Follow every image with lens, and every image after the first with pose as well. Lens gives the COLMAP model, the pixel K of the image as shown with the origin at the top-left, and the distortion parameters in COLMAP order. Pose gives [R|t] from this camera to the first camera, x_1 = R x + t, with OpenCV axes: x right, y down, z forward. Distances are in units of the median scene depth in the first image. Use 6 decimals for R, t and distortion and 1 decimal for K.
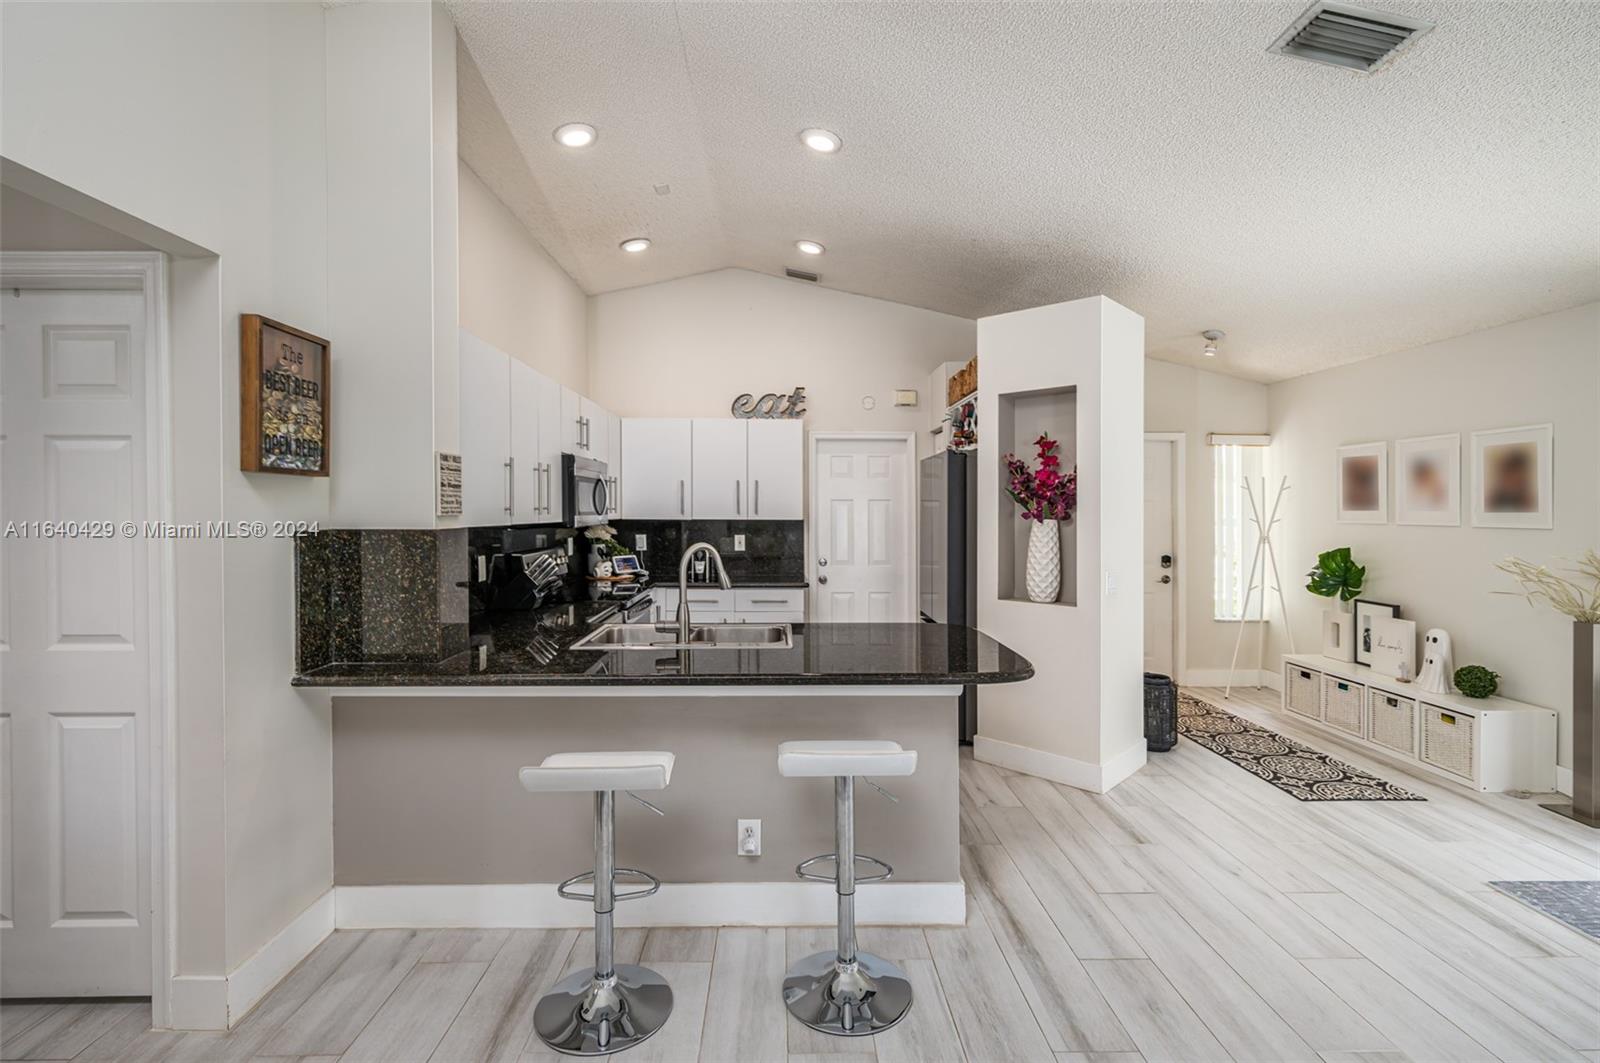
lens RADIAL K [[737.7, 0, 800.0], [0, 737.7, 531.5], [0, 0, 1]] dist [0.002240, 0.000301]
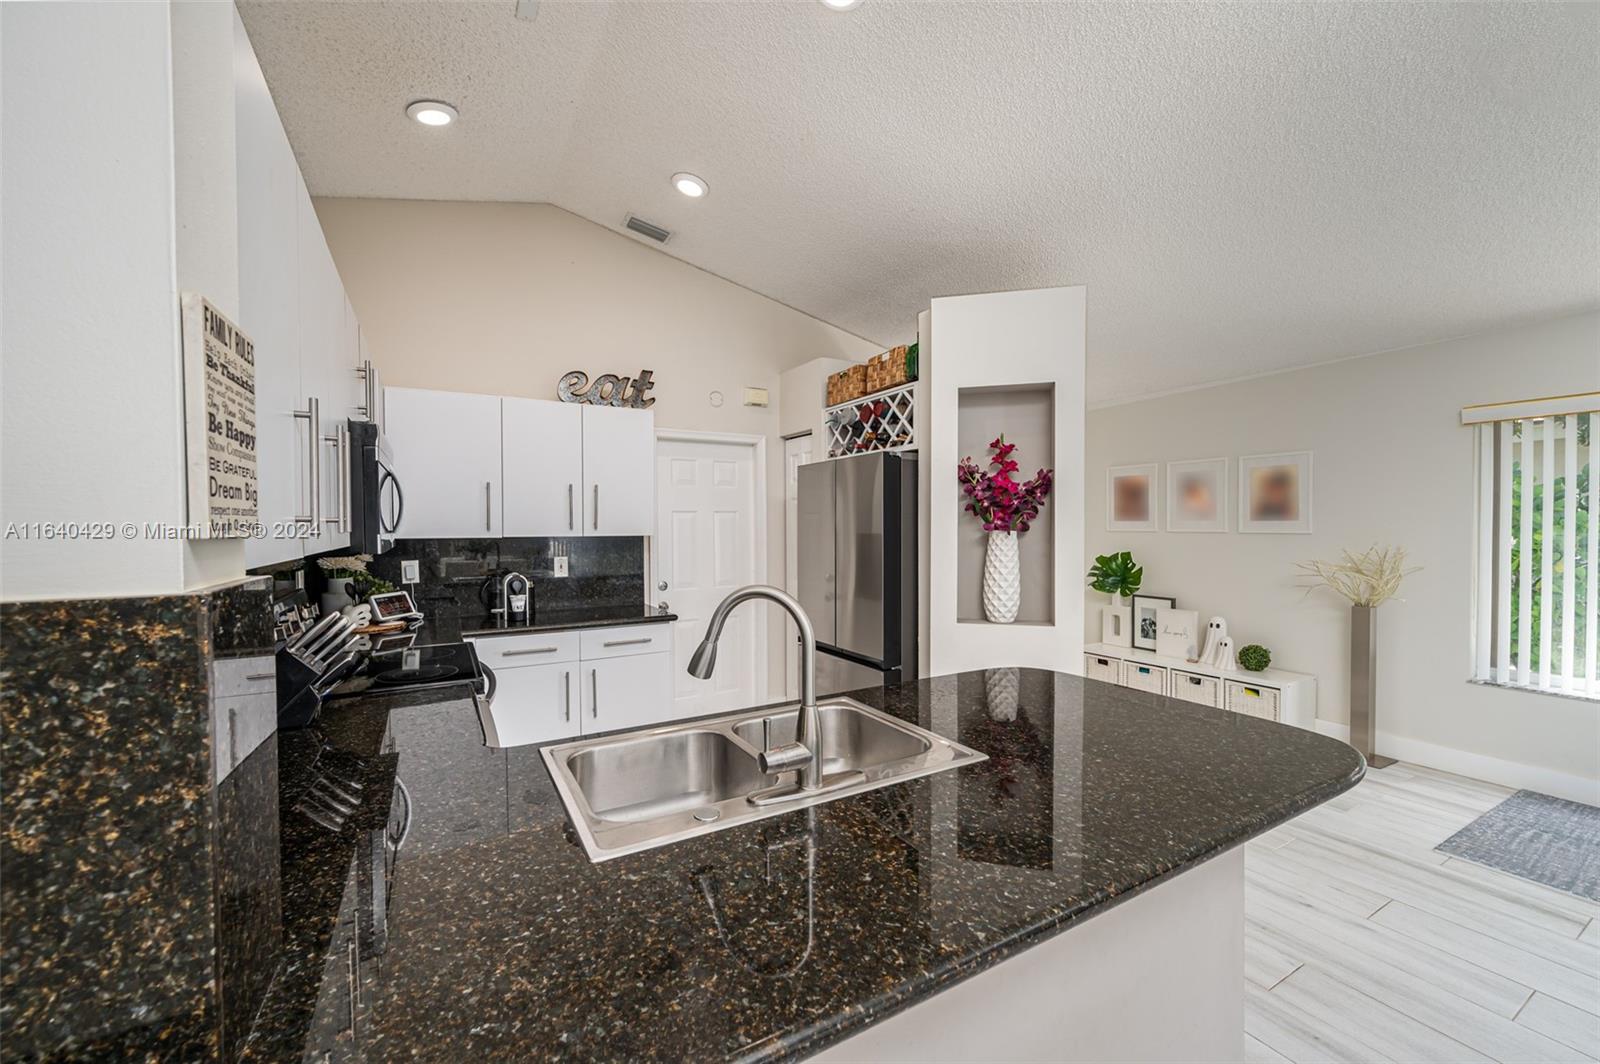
lens RADIAL K [[634.4, 0, 807.4], [0, 634.4, 536.6], [0, 0, 1]] dist [-0.000765, -0.000136]
pose [[0.875400, -0.016300, 0.483124, -0.248490], [0.021389, 0.999759, -0.005024, -0.010188], [-0.482925, 0.014731, 0.875538, 0.424486]]
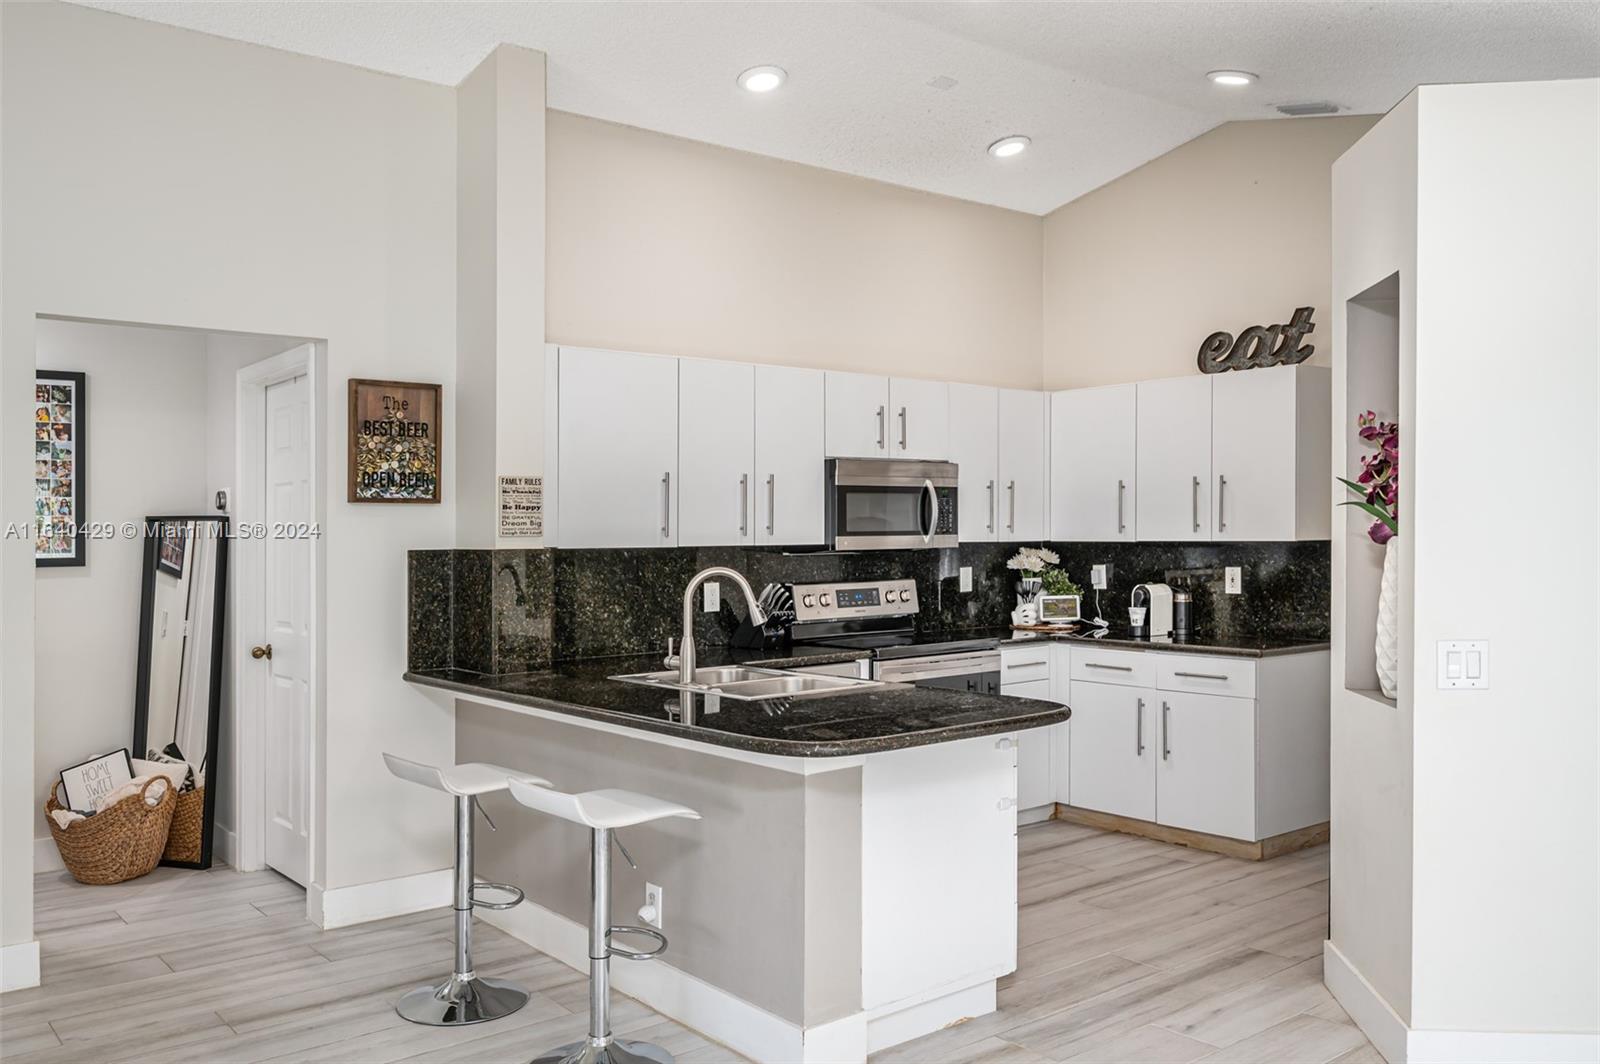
lens RADIAL K [[1309.1, 0, 830.4], [0, 1309.1, 563.7], [0, 0, 1]] dist [0.000345, 0.000396]
pose [[0.621299, 0.009560, -0.783516, 0.772208], [-0.011981, 0.999925, 0.002700, 0.003982], [0.783482, 0.007710, 0.621366, 0.124603]]
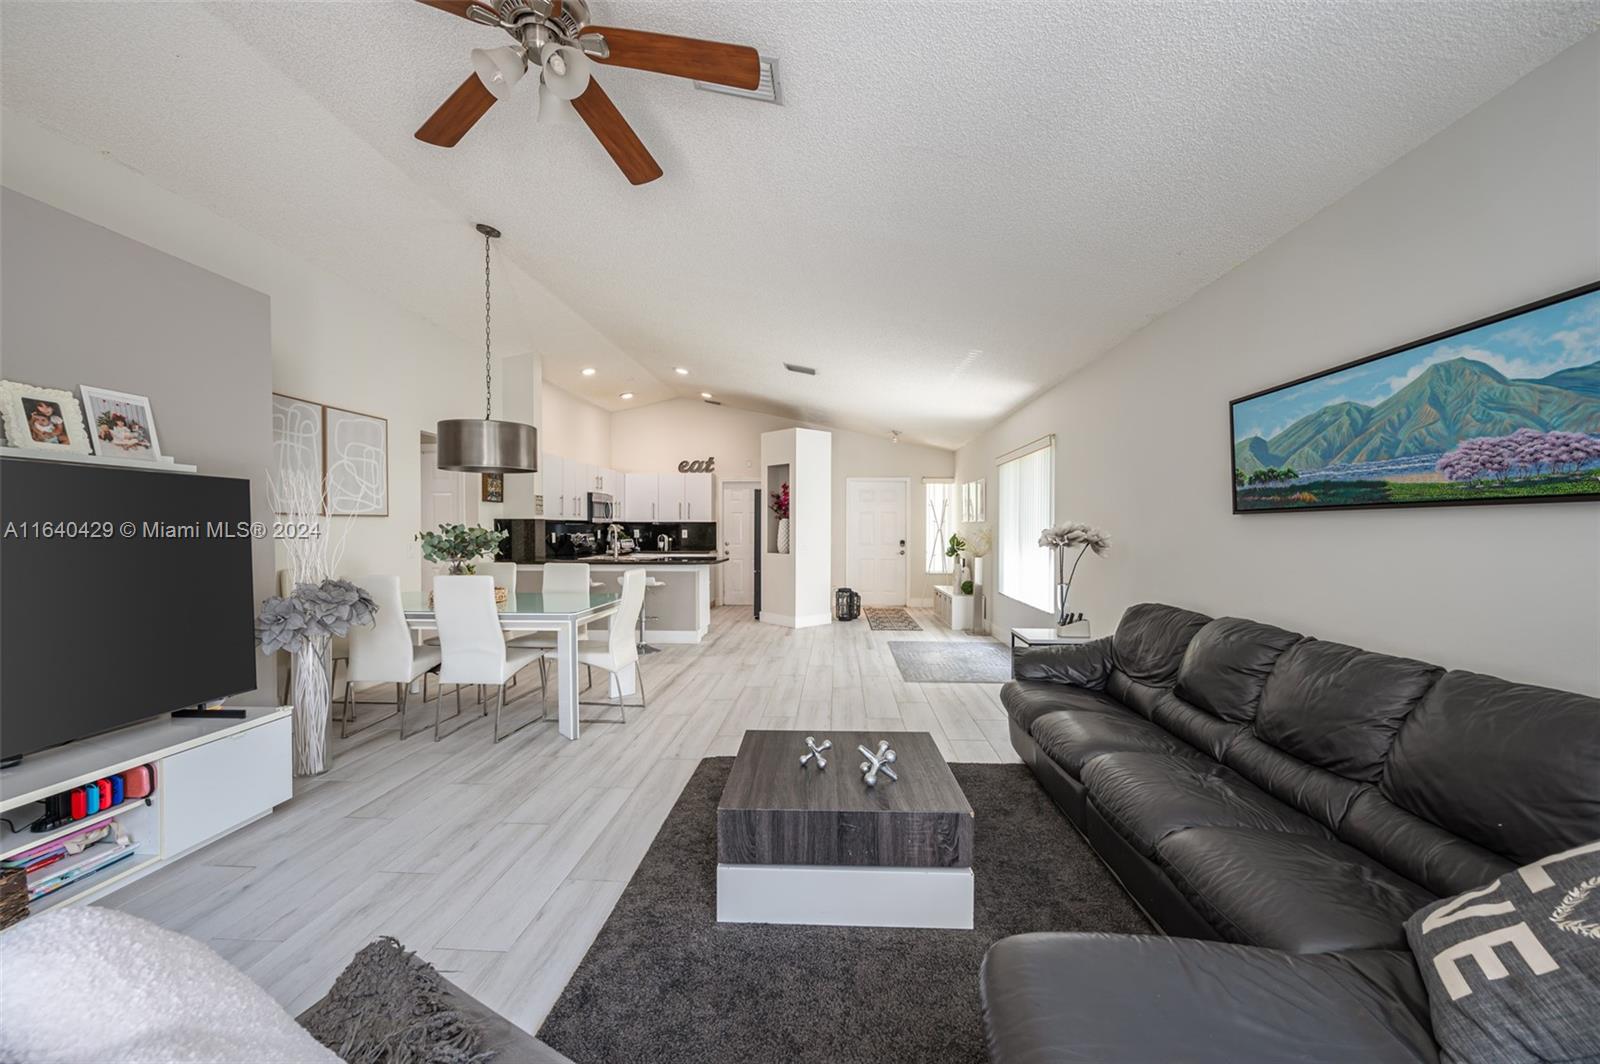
lens RADIAL K [[634.4, 0, 807.4], [0, 634.4, 536.6], [0, 0, 1]] dist [-0.000765, -0.000136]
pose [[0.997386, -0.001341, -0.072240, 0.535085], [0.000239, 0.999884, -0.015251, 0.070354], [0.072252, 0.015194, 0.997271, -0.998995]]
